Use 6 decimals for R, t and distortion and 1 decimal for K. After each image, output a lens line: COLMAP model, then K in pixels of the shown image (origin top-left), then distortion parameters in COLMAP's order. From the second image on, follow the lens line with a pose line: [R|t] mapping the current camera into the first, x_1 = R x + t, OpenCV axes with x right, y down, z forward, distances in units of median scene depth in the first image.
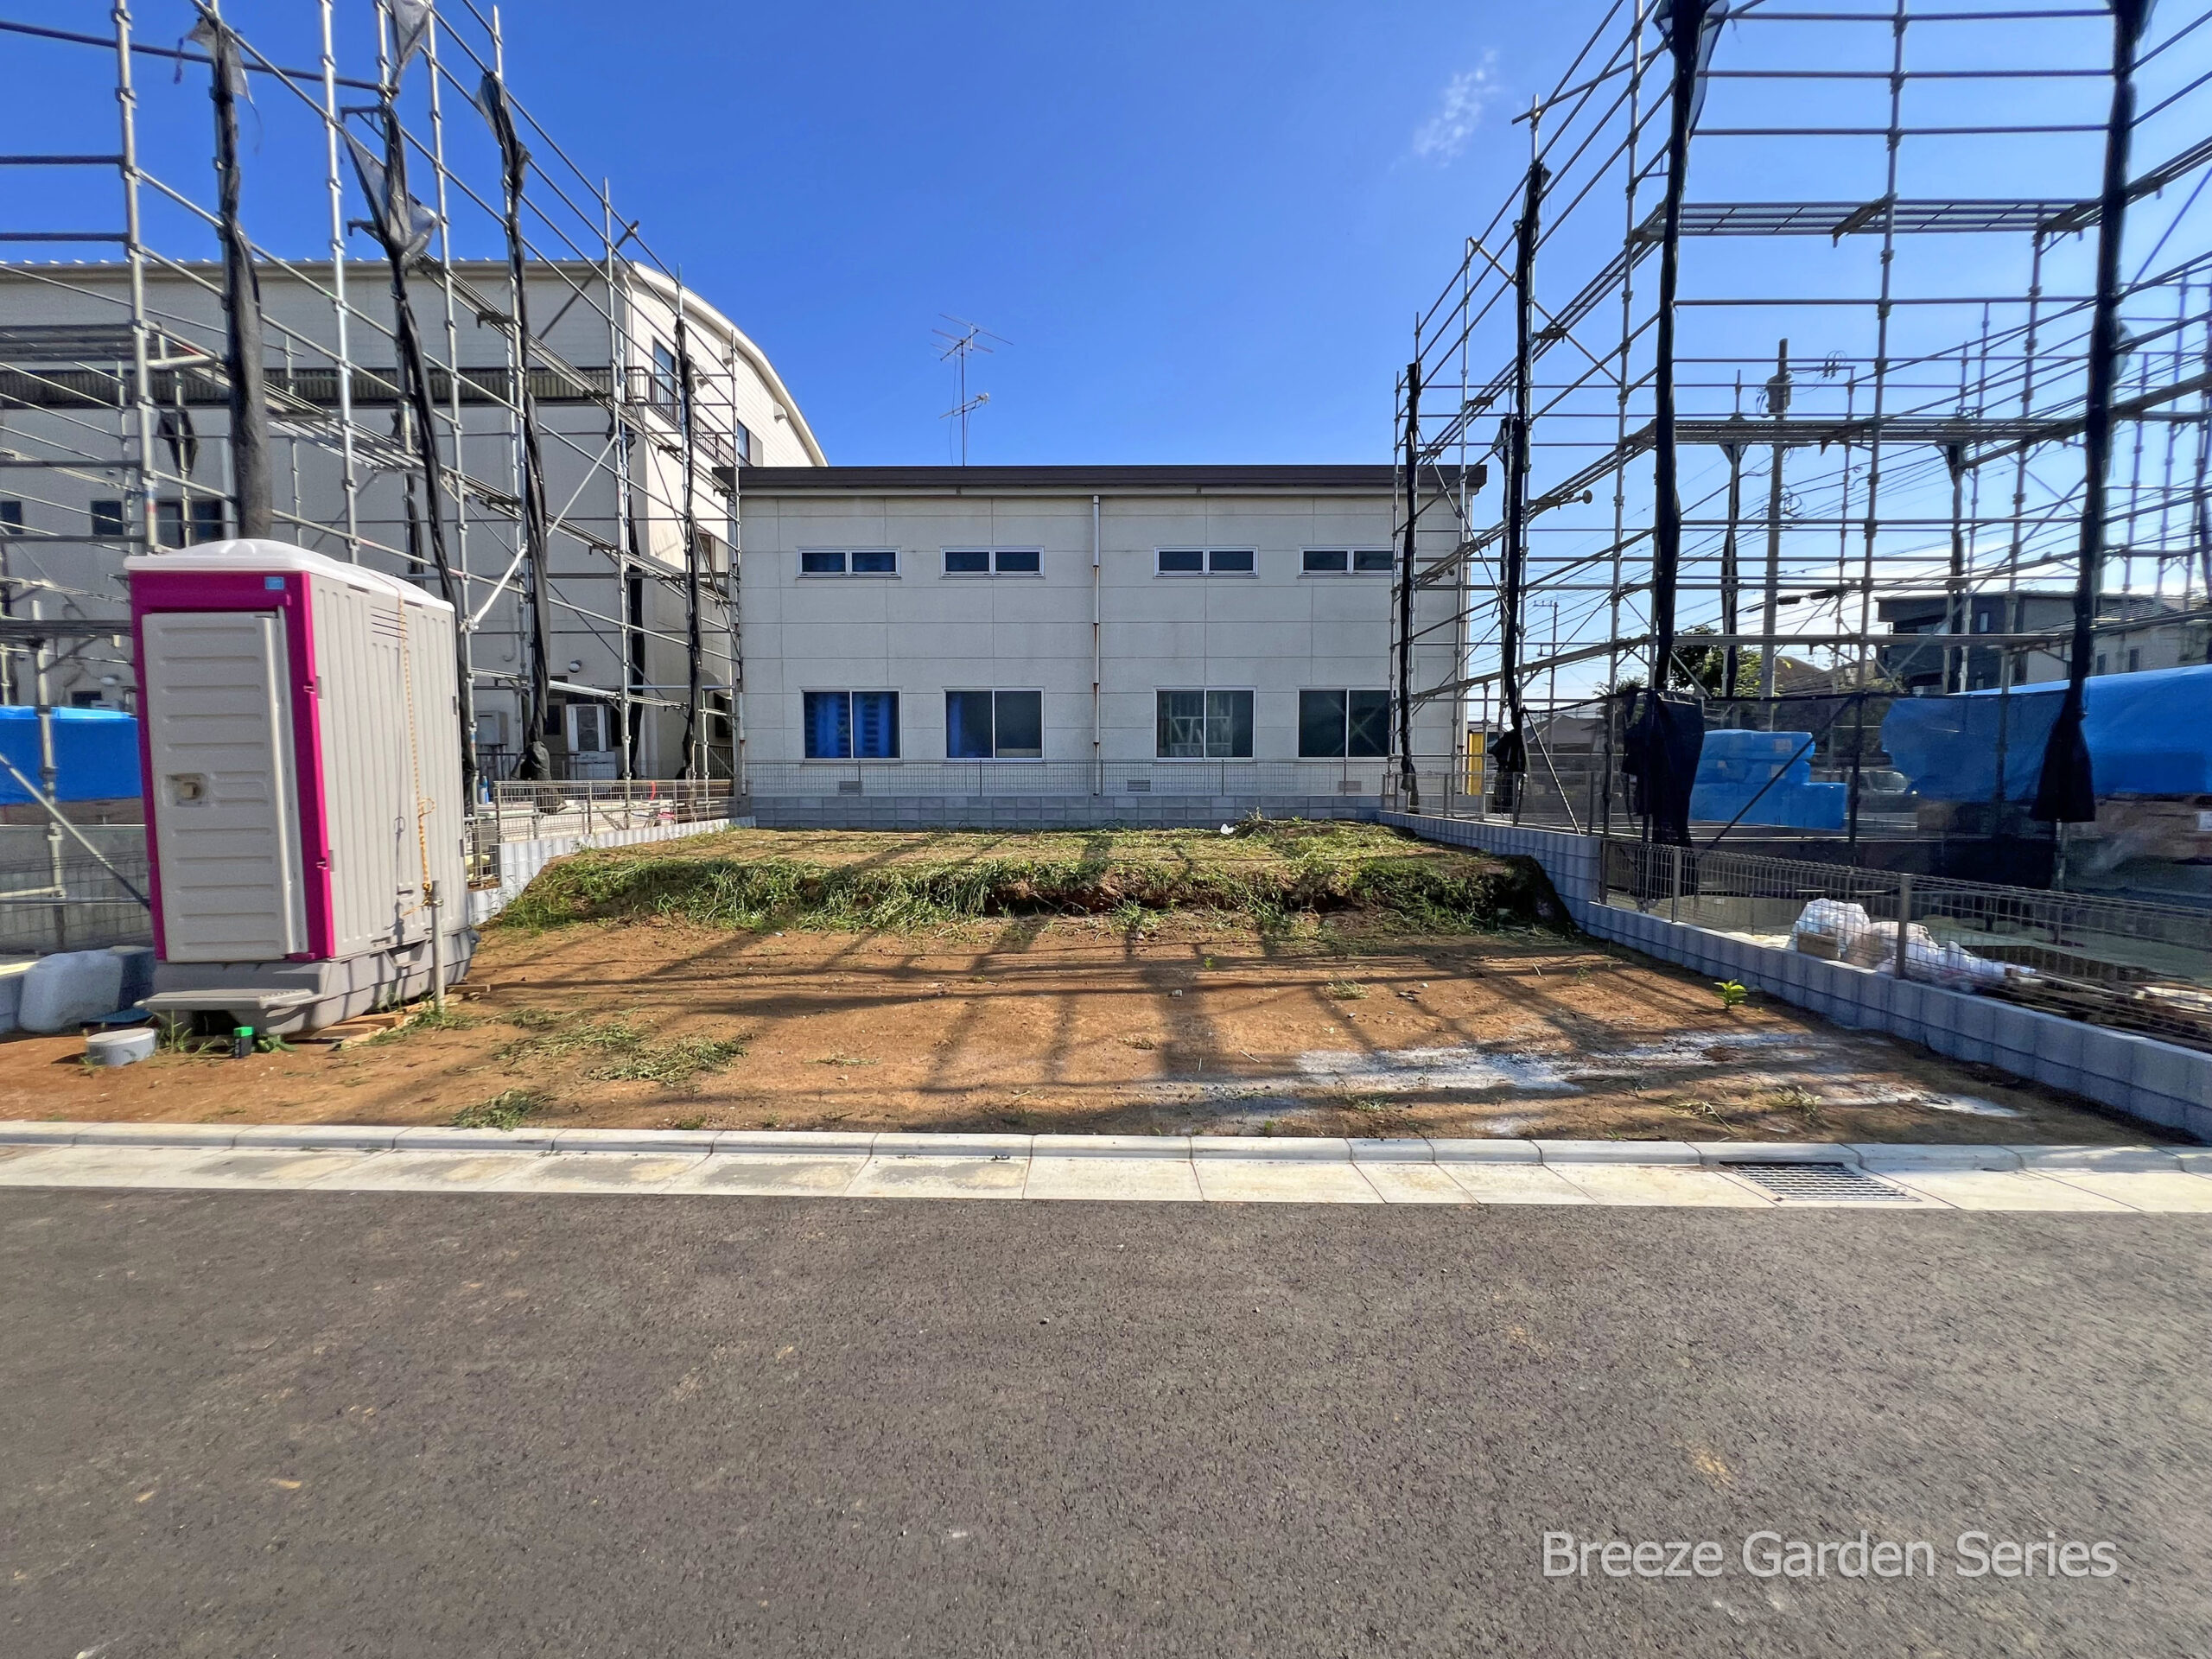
lens RADIAL K [[885.4, 0, 1096.0], [0, 885.4, 837.7], [0, 0, 1]] dist [-0.003164, 0.000915]
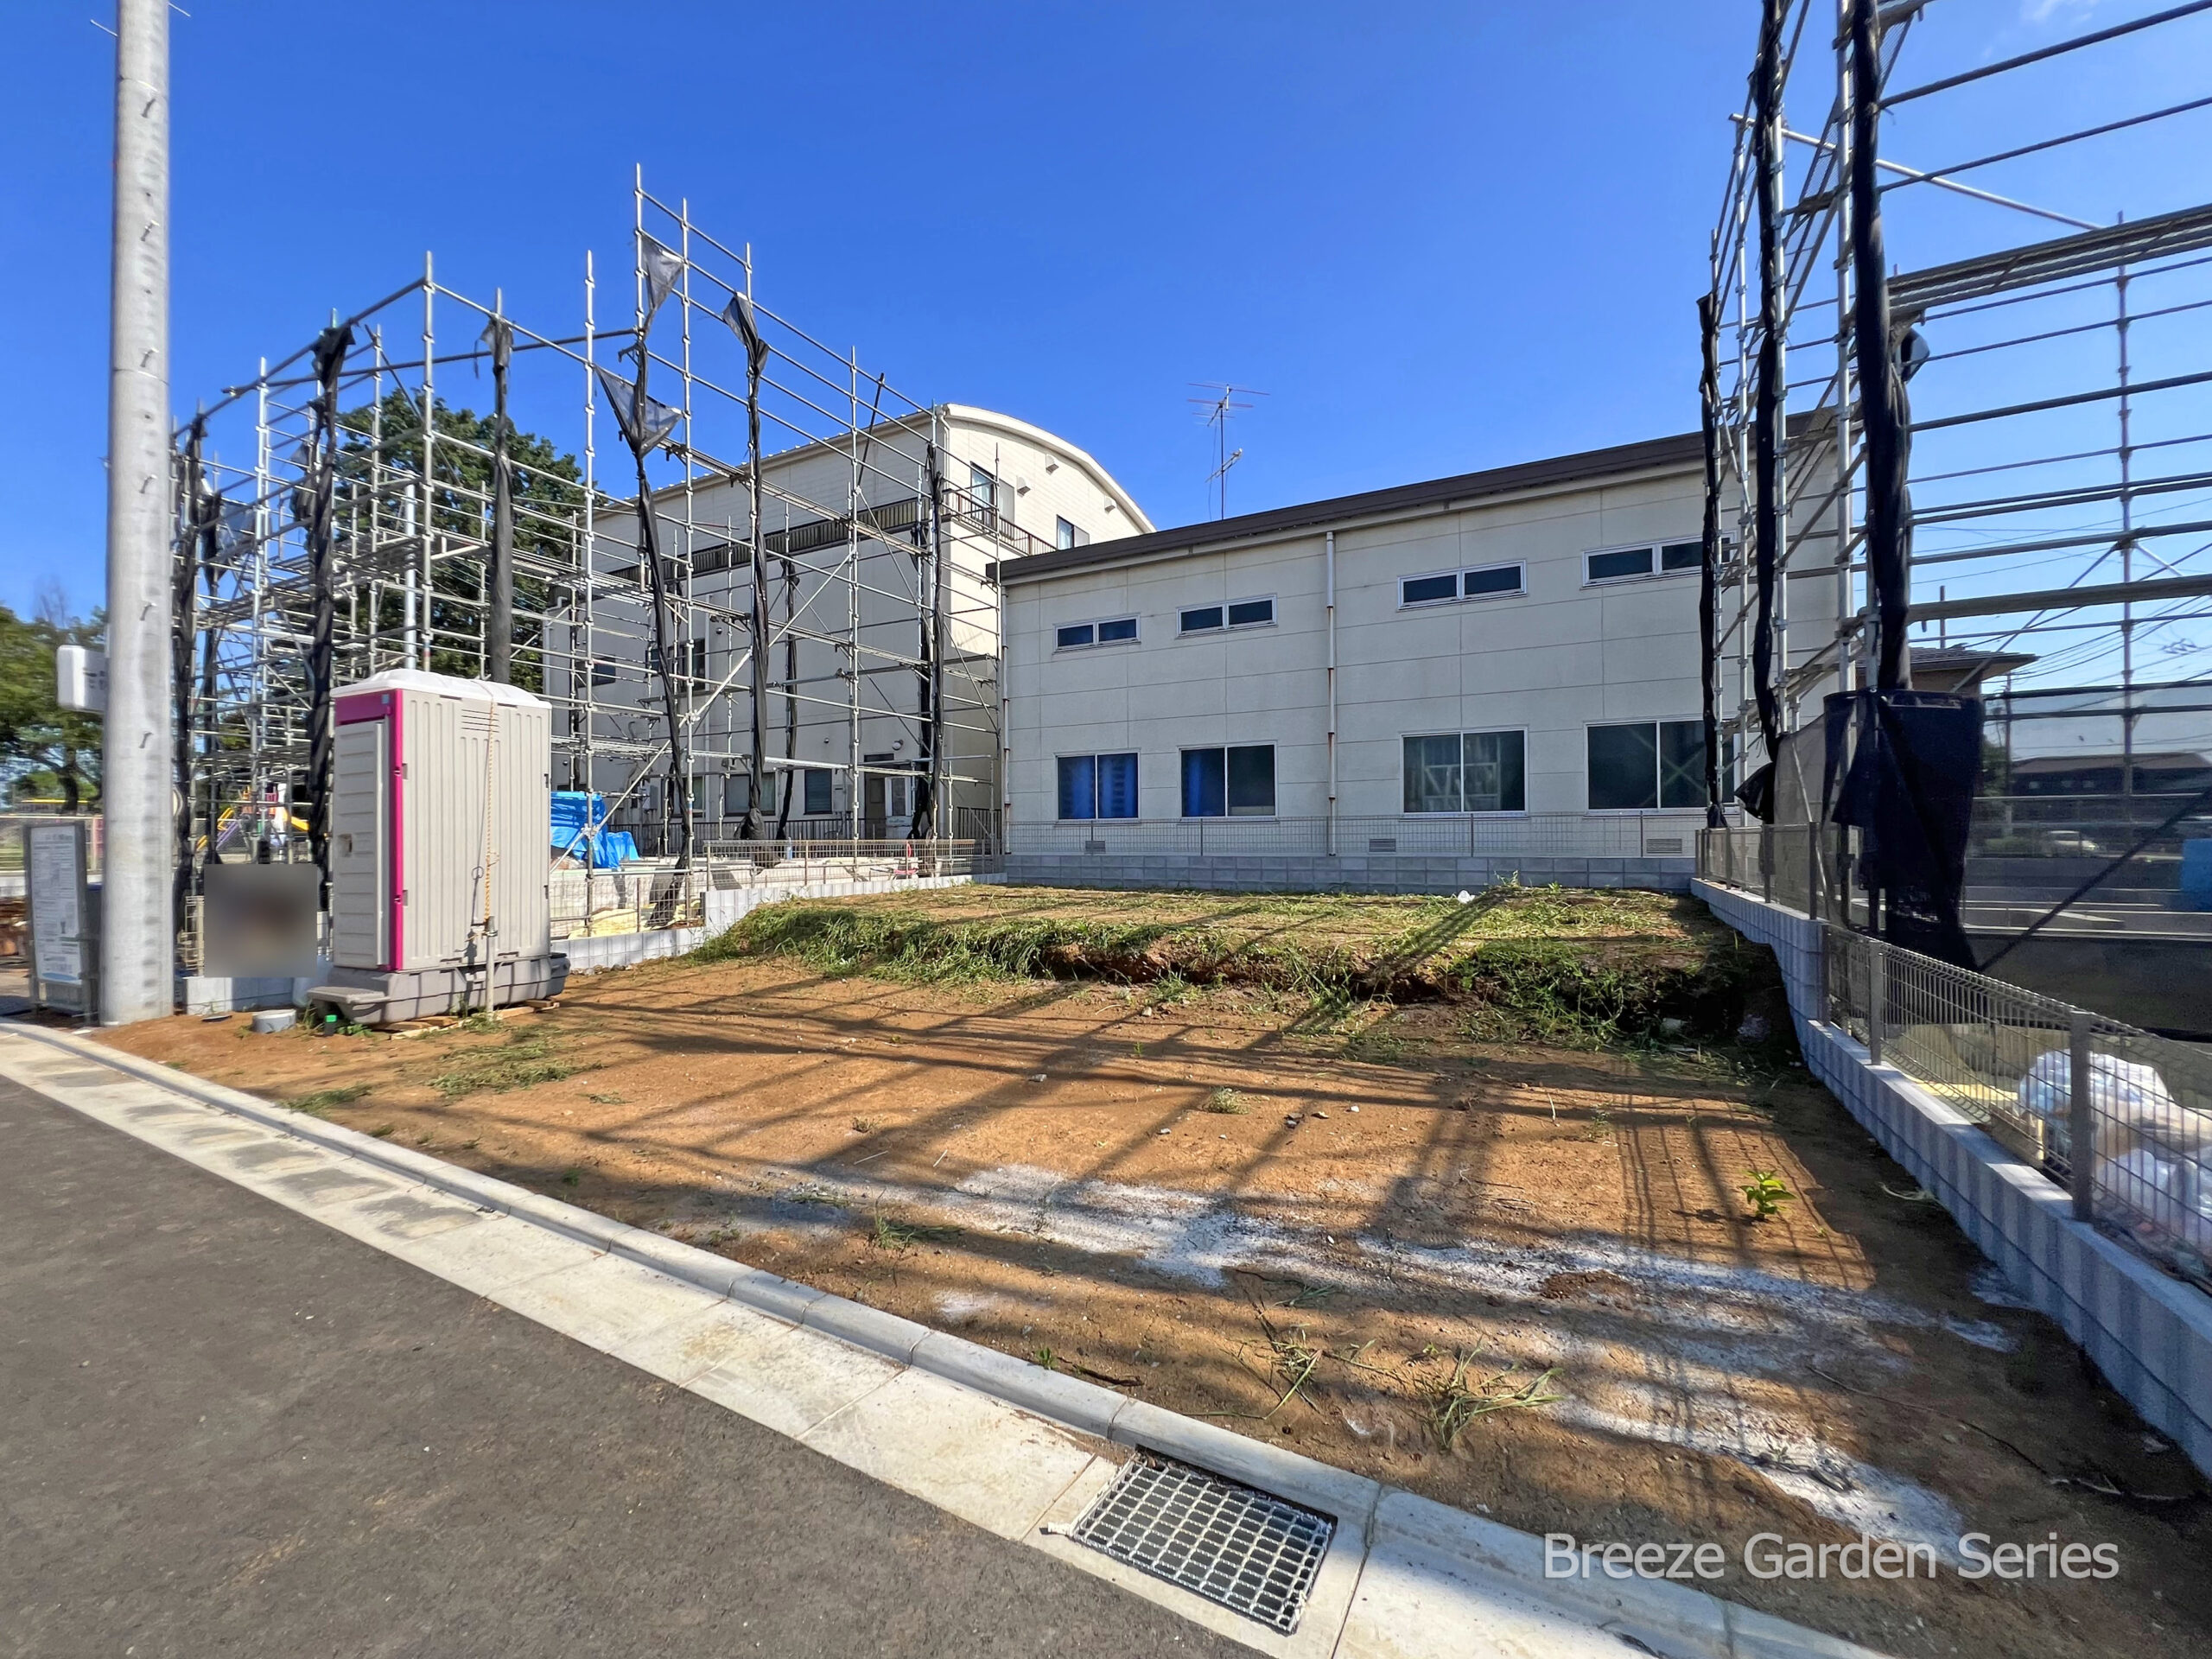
lens RADIAL K [[885.4, 0, 1092.6], [0, 885.4, 836.2], [0, 0, 1]] dist [-0.003164, 0.000915]
pose [[0.881707, -0.005148, -0.471769, 0.417492], [-0.028207, 0.997577, -0.063603, -0.006887], [0.470954, 0.069386, 0.879425, 0.177779]]
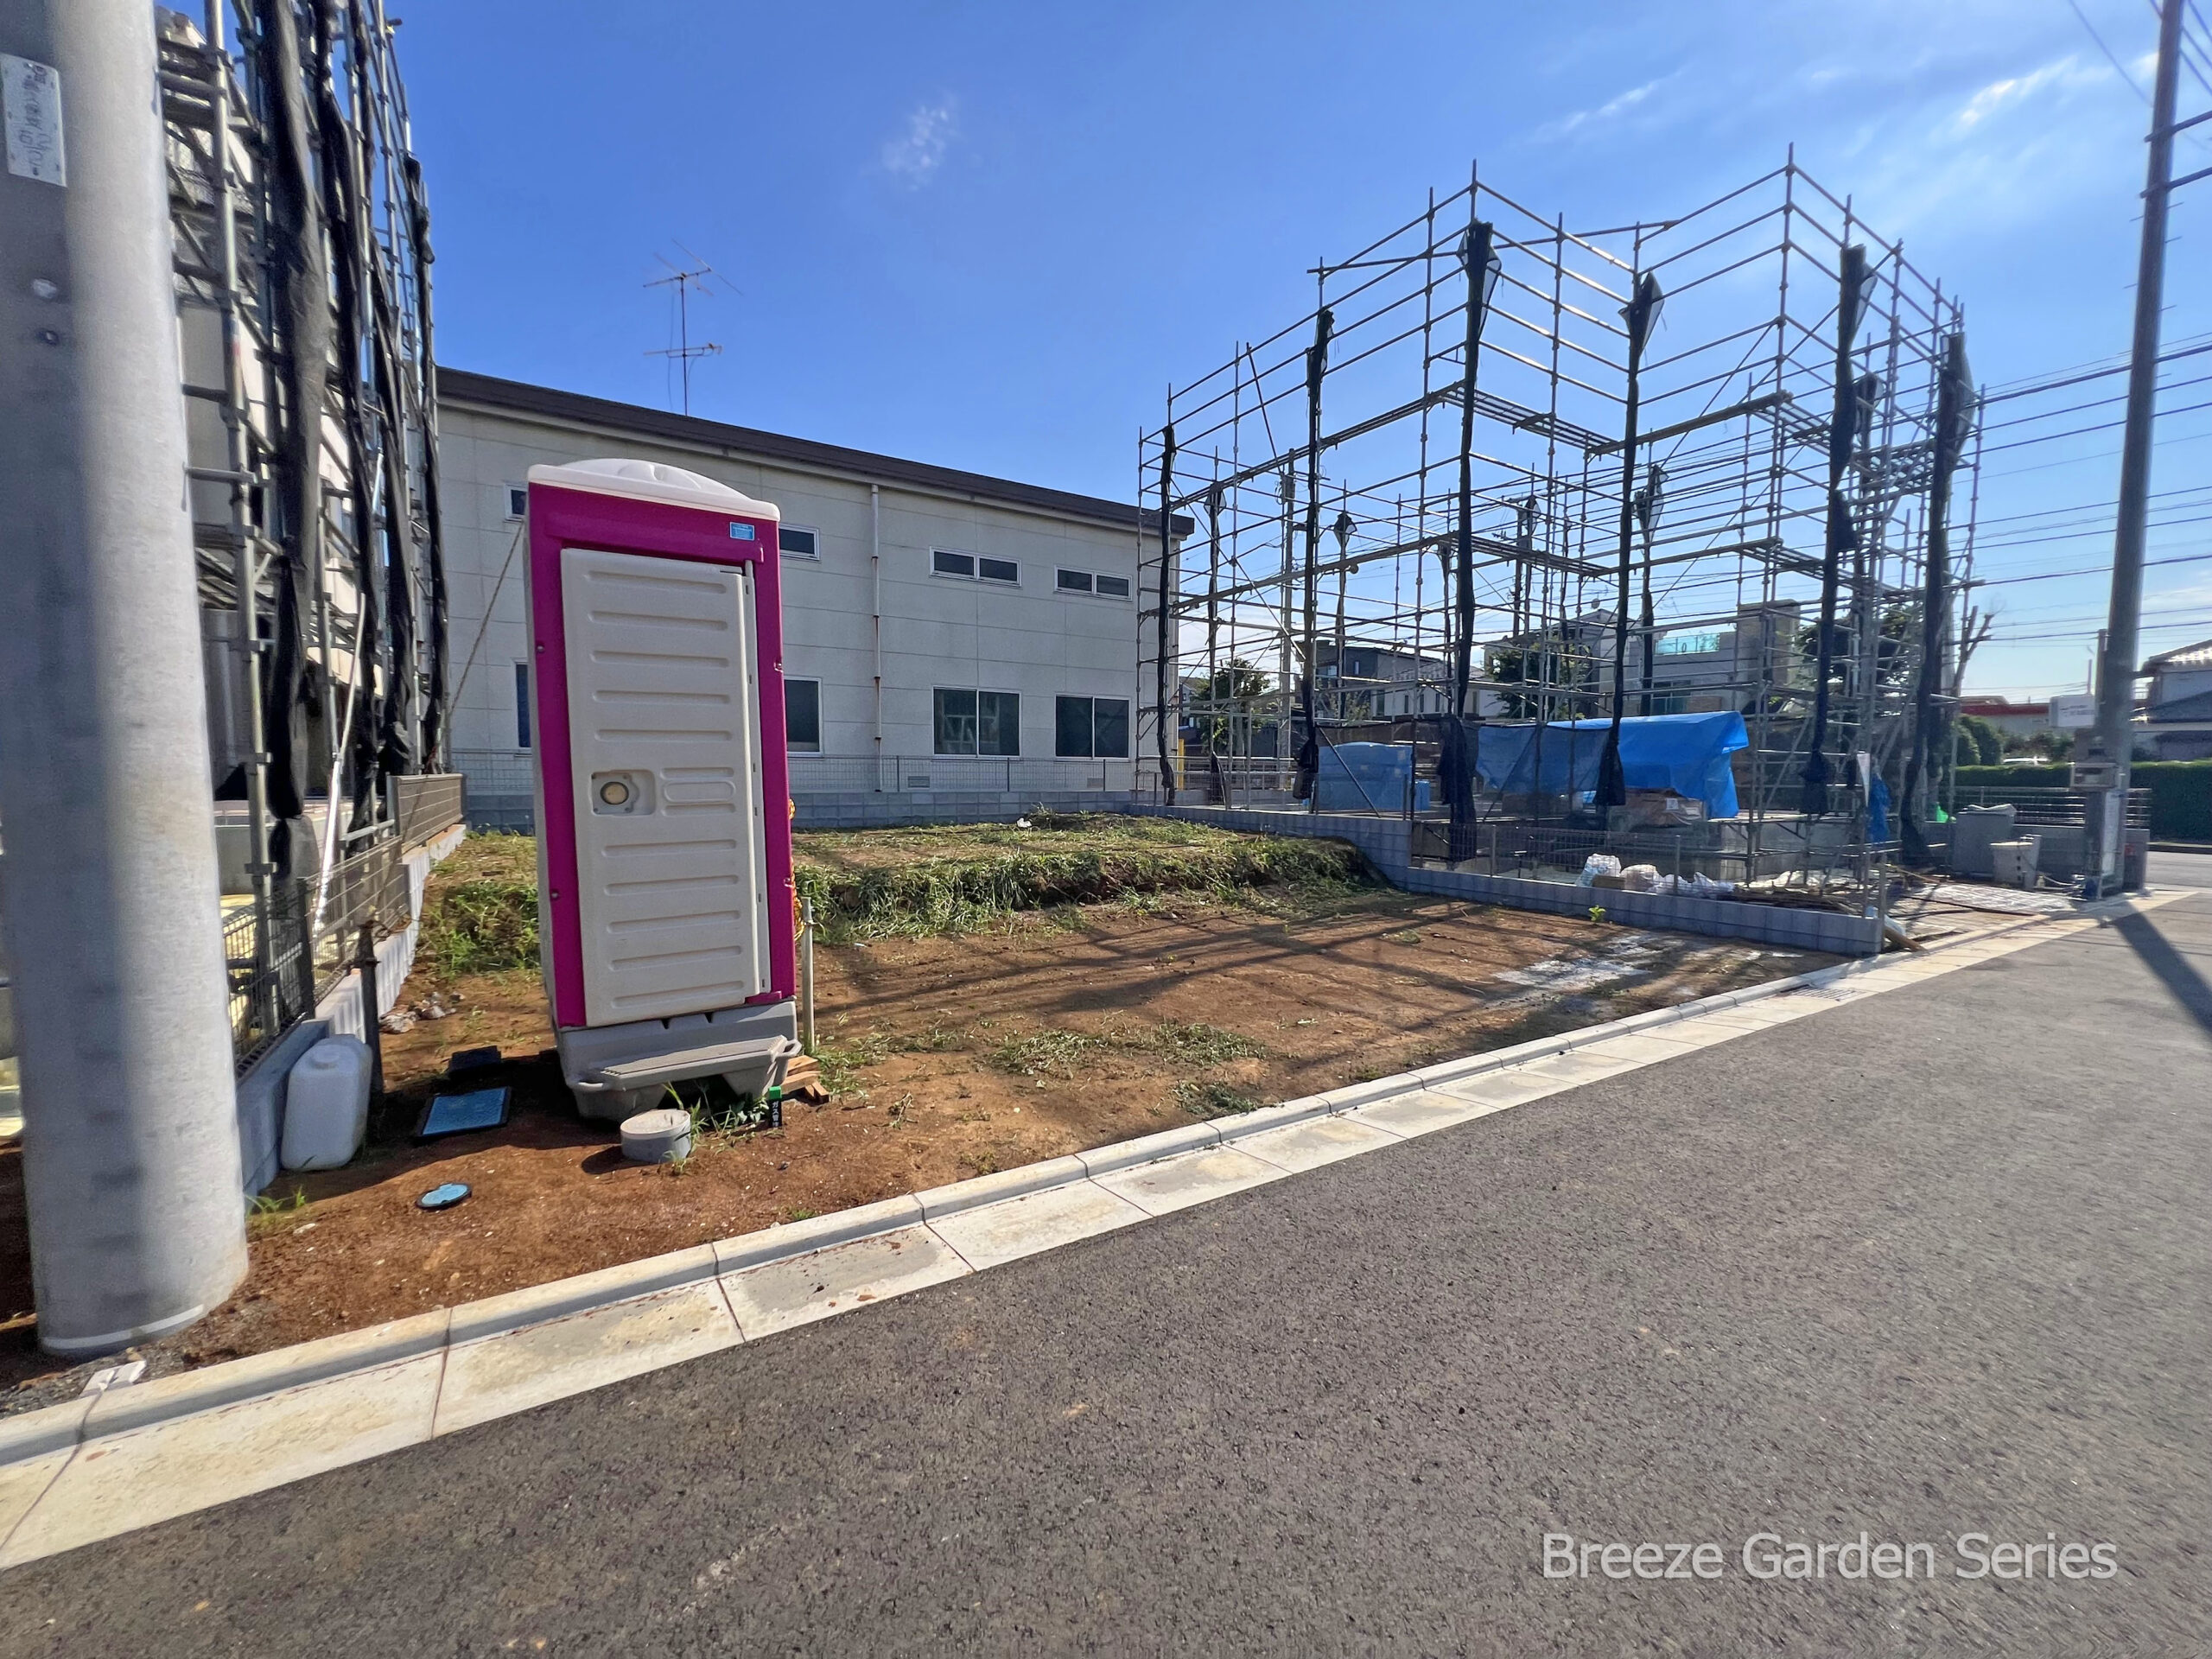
lens RADIAL K [[881.3, 0, 1096.8], [0, 881.3, 841.6], [0, 0, 1]] dist [-0.003578, 0.000938]
pose [[0.844770, -0.034520, 0.534015, -0.628681], [0.028782, 0.999404, 0.019072, -0.008776], [-0.534355, -0.000741, 0.845260, 0.092453]]
